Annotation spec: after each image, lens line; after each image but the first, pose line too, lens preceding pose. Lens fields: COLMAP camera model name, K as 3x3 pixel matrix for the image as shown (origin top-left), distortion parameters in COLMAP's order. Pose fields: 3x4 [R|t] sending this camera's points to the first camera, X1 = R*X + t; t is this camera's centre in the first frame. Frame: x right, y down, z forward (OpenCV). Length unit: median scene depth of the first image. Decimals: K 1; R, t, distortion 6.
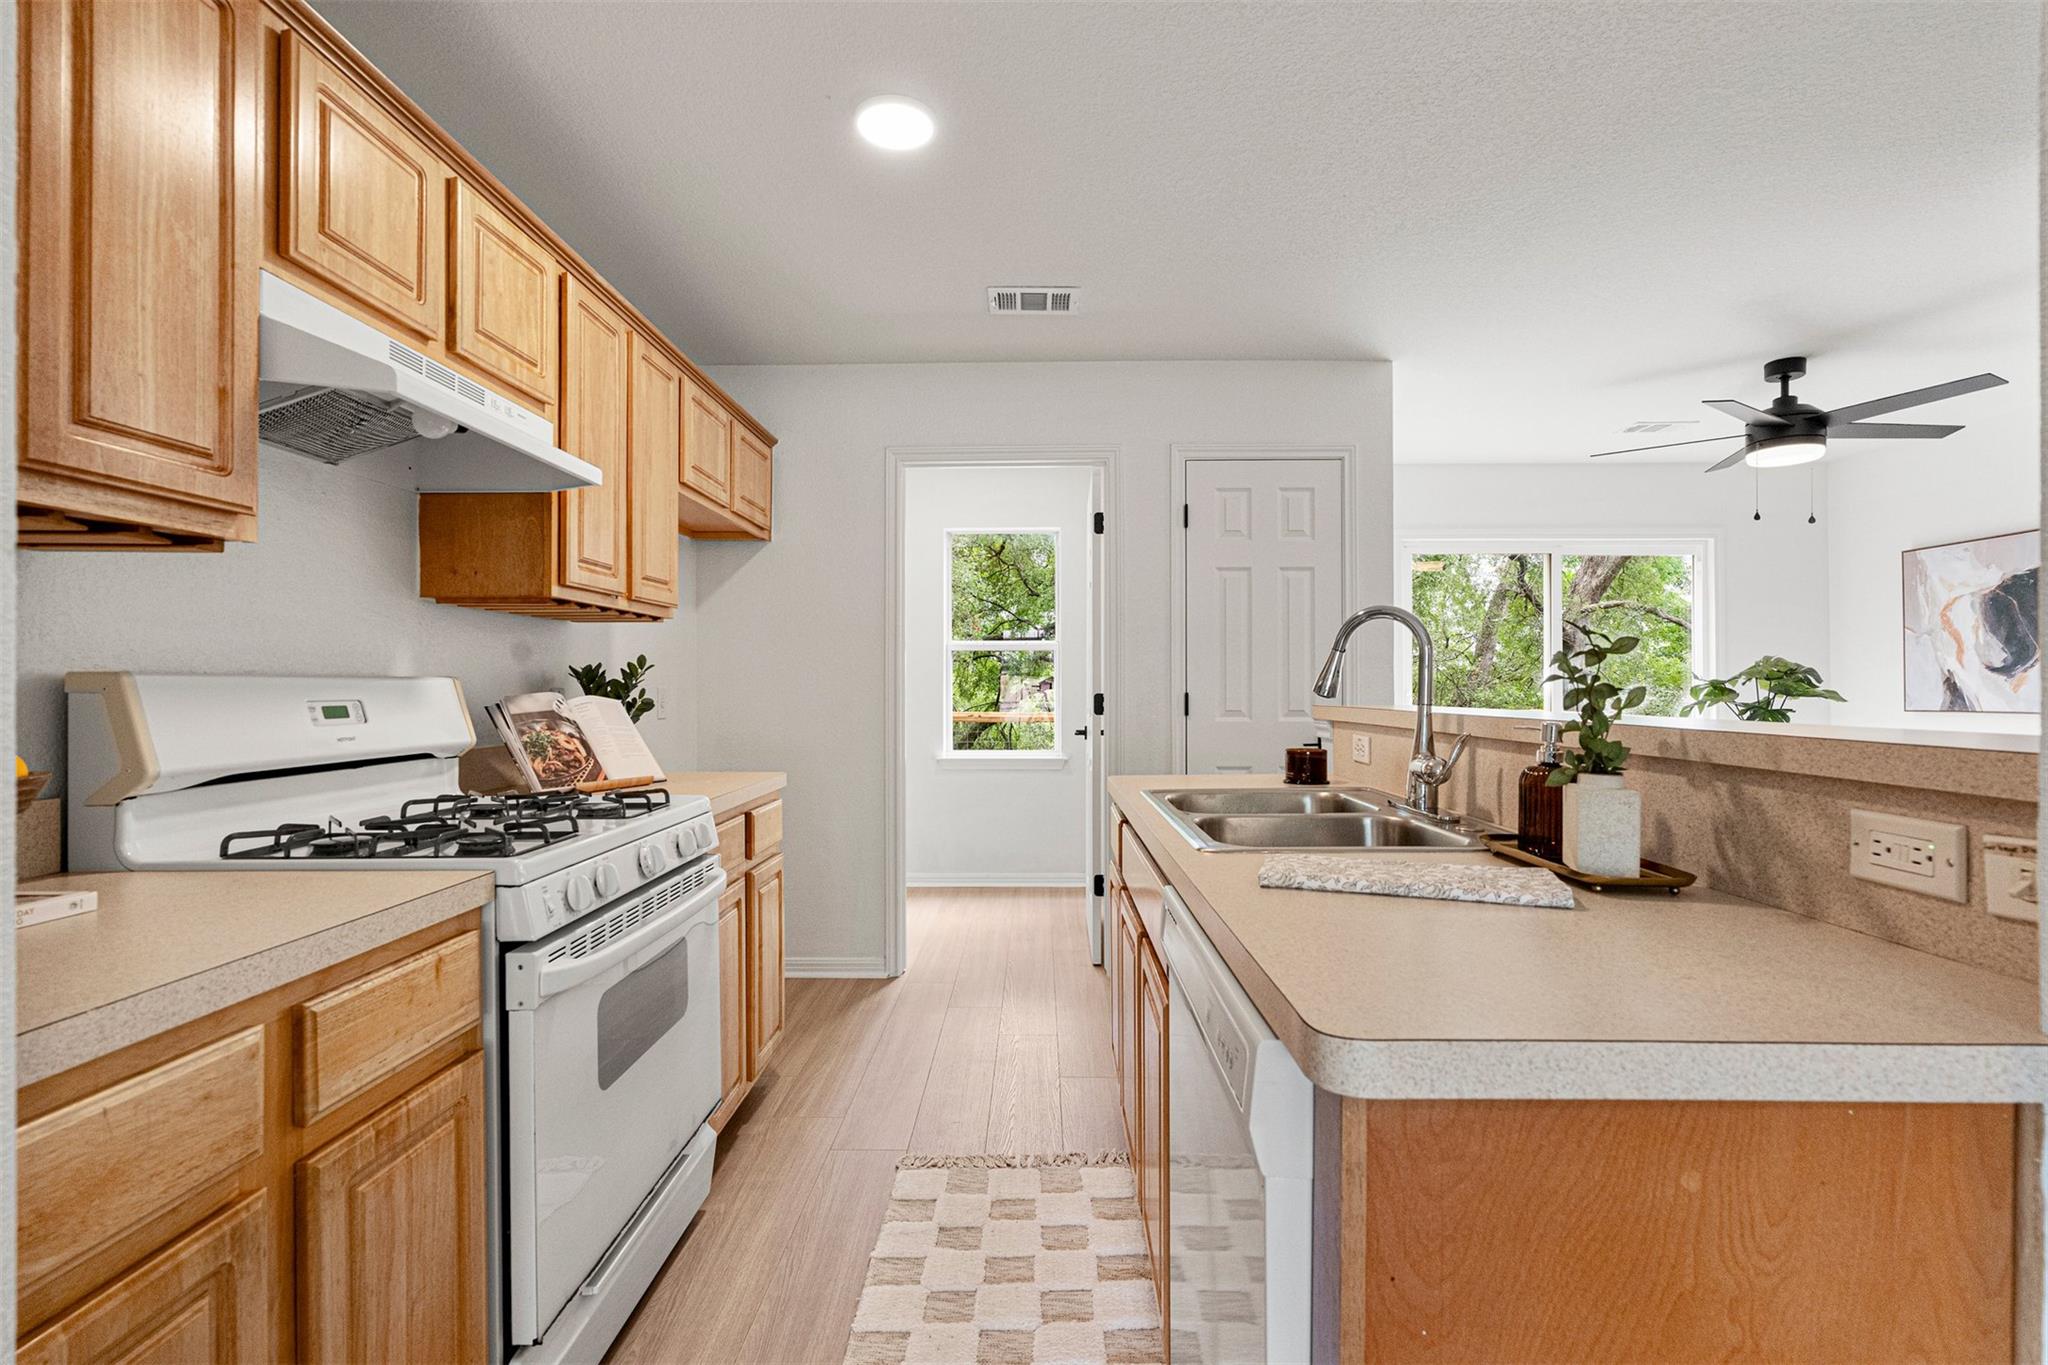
lens RADIAL K [[922.5, 0, 1023.6], [0, 922.5, 680.9], [0, 0, 1]] dist [-0.002032, 0.000908]
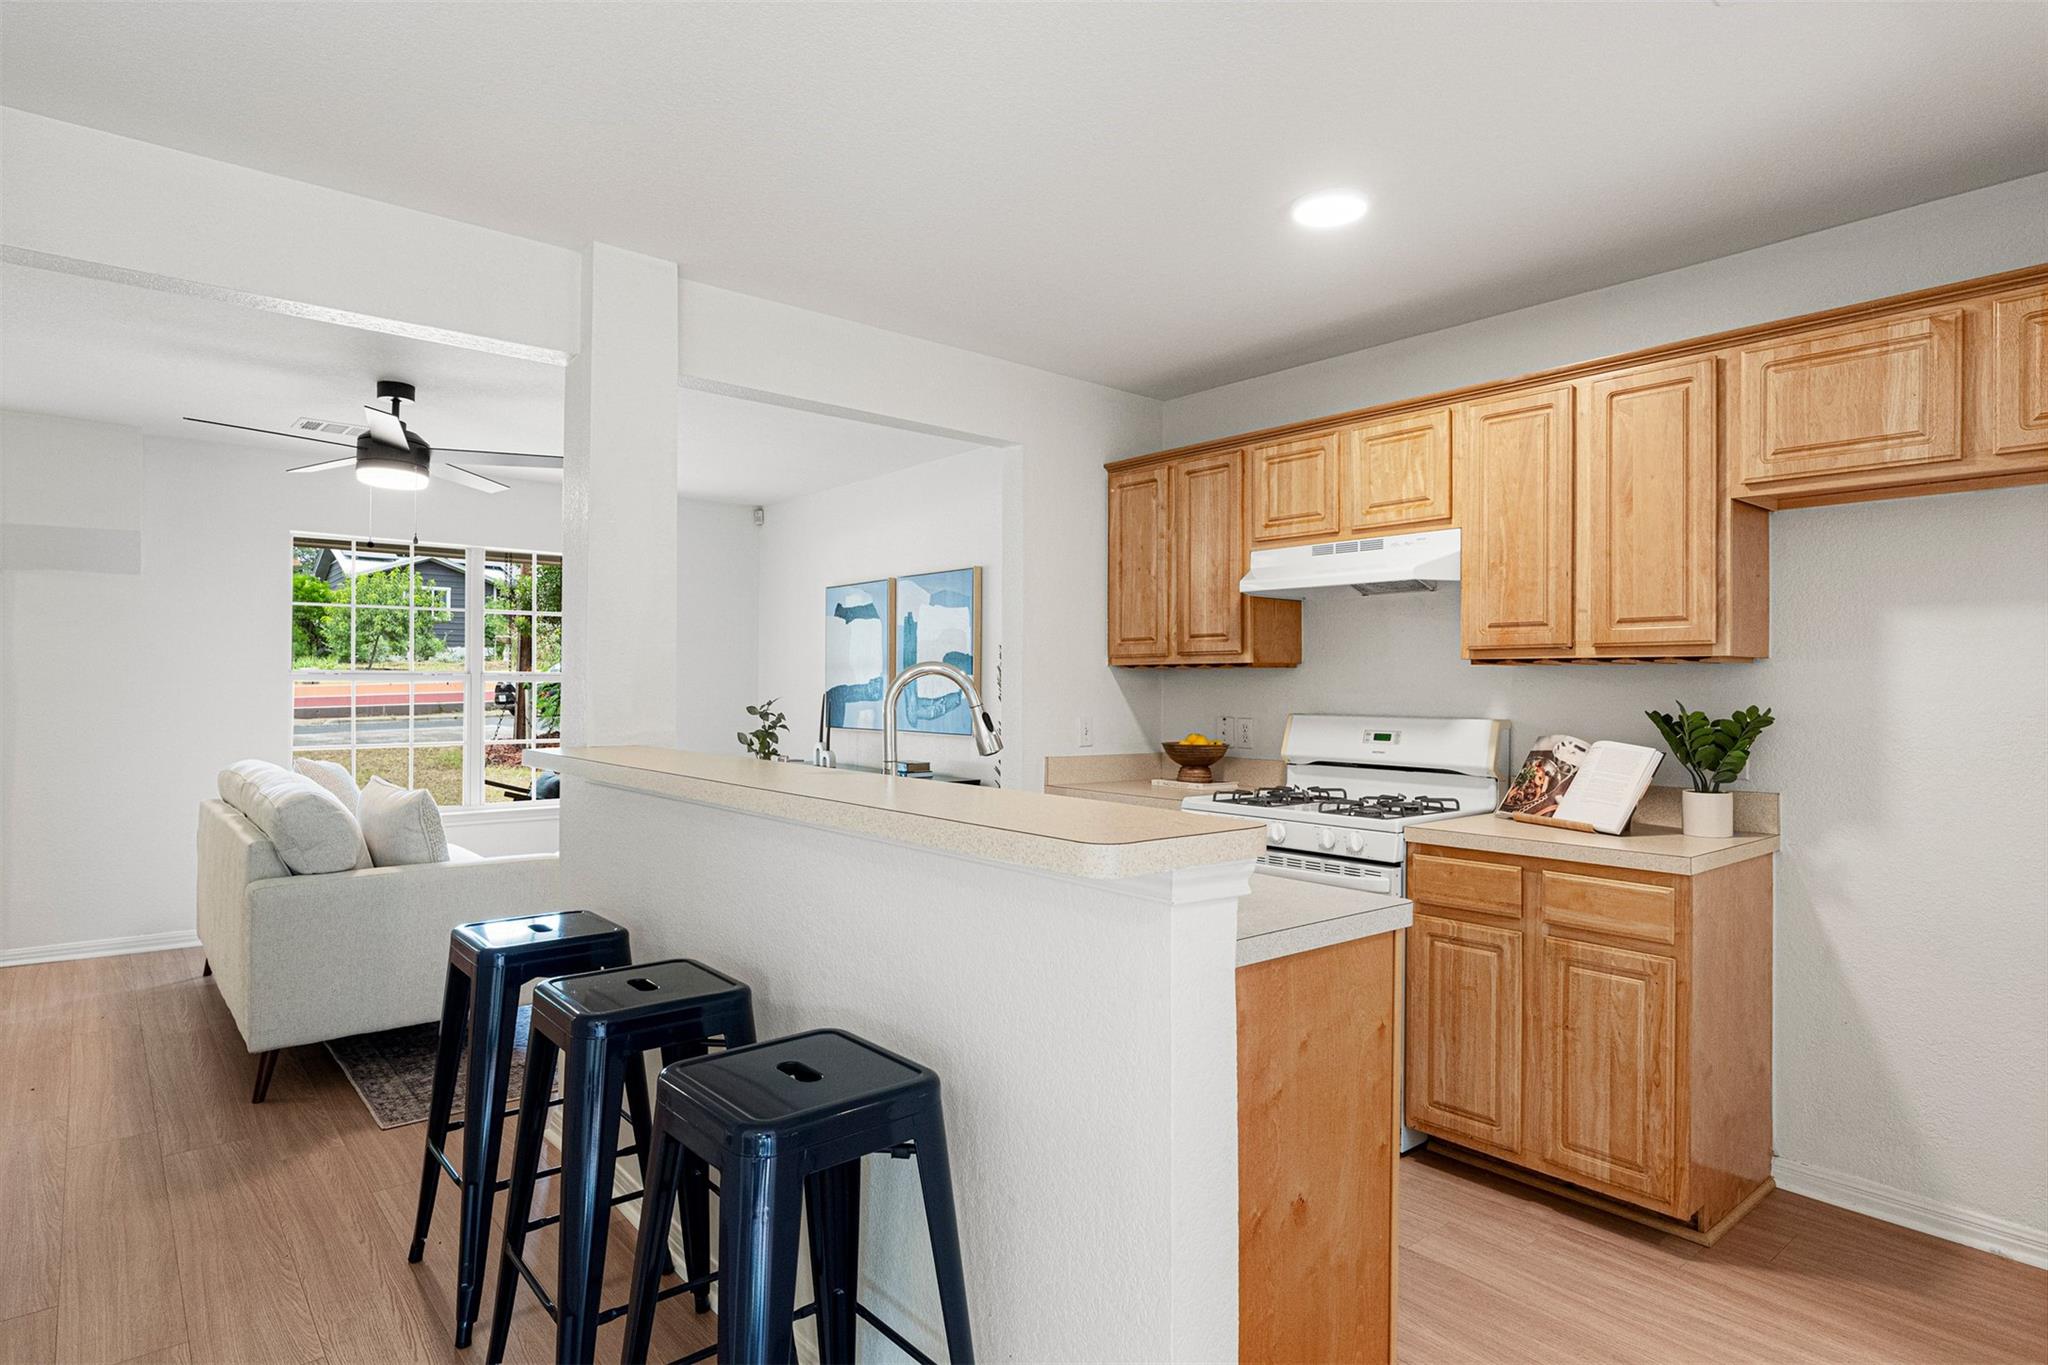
lens RADIAL K [[1099.8, 0, 1025.3], [0, 1099.8, 683.8], [0, 0, 1]] dist [0.000088, 0.000035]
pose [[-0.751220, -0.005332, -0.660031, 0.654809], [-0.002576, 0.999983, -0.005147, -0.031534], [0.660047, -0.002166, -0.751221, 1.171002]]
